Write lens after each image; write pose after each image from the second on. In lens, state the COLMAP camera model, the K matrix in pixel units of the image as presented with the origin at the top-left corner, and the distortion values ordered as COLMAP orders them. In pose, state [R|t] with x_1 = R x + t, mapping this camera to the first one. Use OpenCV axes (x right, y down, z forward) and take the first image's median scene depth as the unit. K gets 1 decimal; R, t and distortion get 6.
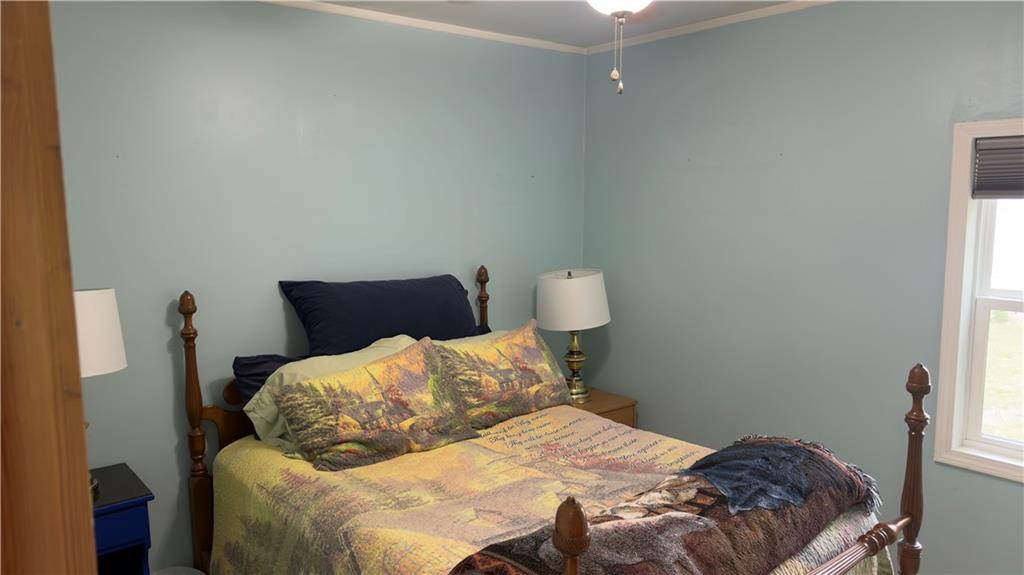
lens RADIAL K [[729.2, 0, 512.4], [0, 729.2, 289.1], [0, 0, 1]] dist [0.053025, -0.001147]
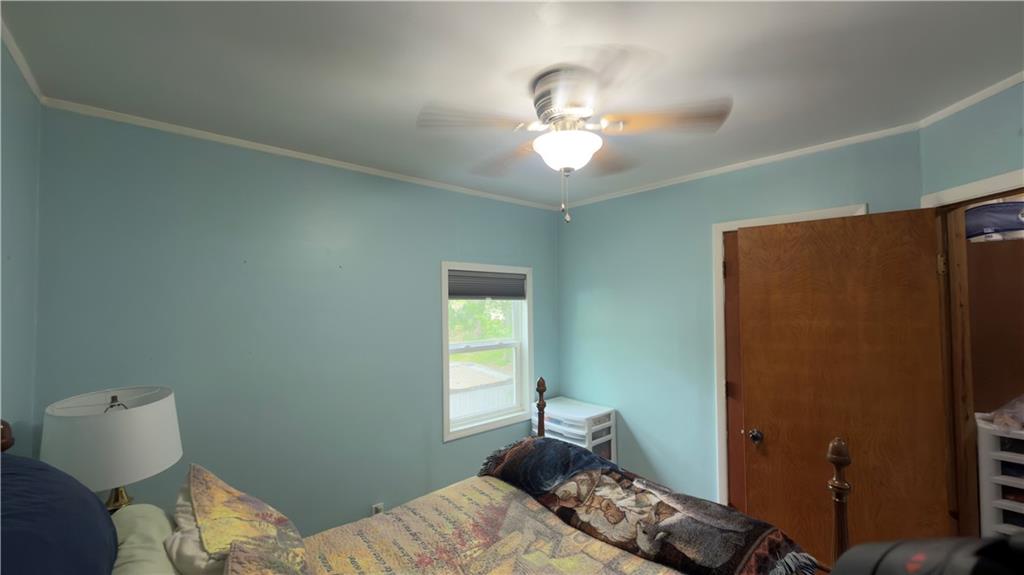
lens RADIAL K [[409.2, 0, 514.8], [0, 409.2, 287.8], [0, 0, 1]] dist [0.008669, 0.000050]
pose [[-0.033137, 0.028711, 0.999038, -0.540072], [0.124083, 0.991972, -0.024392, -0.114505], [-0.991718, 0.123156, -0.036433, 0.959976]]
